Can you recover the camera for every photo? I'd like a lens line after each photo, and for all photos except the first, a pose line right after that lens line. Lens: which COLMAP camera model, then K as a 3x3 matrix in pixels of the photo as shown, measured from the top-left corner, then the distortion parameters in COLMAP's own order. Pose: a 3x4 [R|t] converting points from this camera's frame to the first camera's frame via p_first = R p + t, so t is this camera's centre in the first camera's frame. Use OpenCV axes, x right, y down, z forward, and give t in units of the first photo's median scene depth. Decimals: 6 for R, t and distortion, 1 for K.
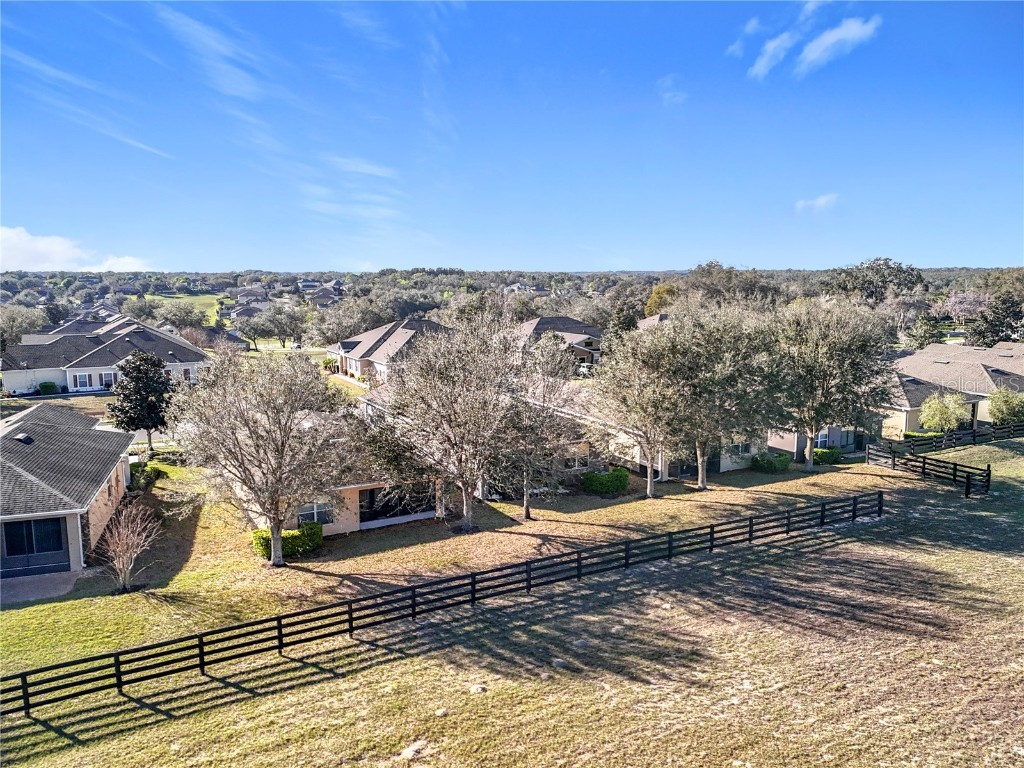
lens RADIAL K [[767.5, 0, 504.1], [0, 767.5, 382.4], [0, 0, 1]] dist [0.035492, -0.017137]
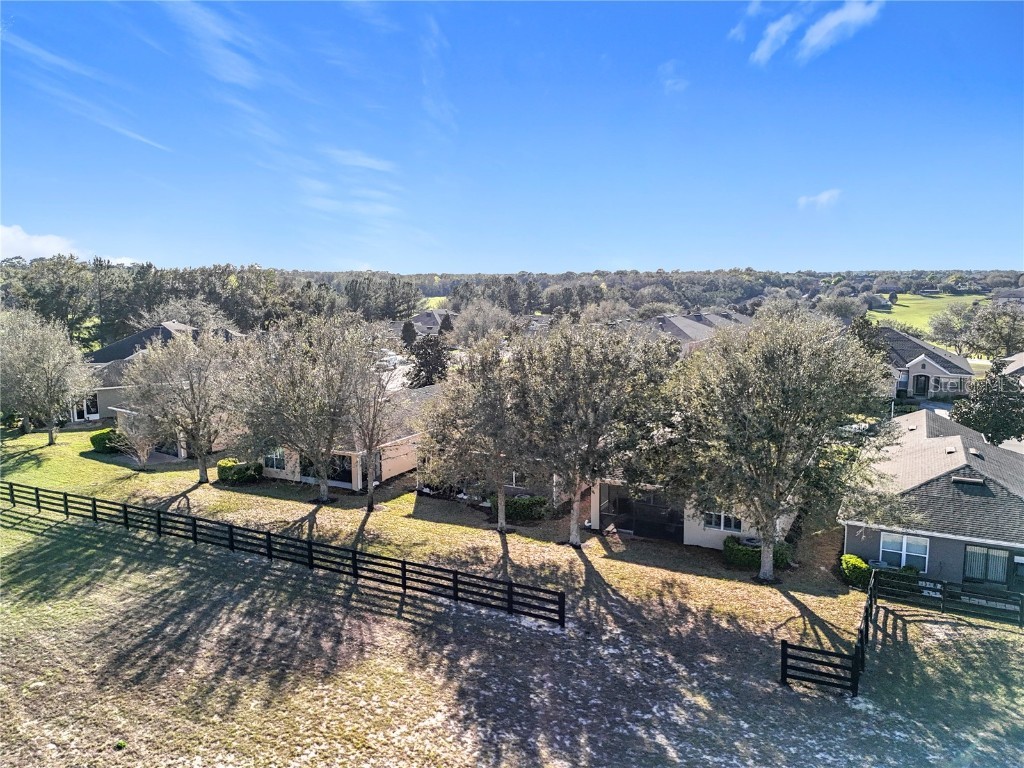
lens RADIAL K [[767.5, 0, 501.1], [0, 767.5, 384.2], [0, 0, 1]] dist [0.035492, -0.017137]
pose [[0.573861, 0.123335, -0.809612, 1.301795], [-0.130200, 0.989761, 0.058492, -0.101853], [0.808537, 0.071846, 0.584044, 0.720828]]
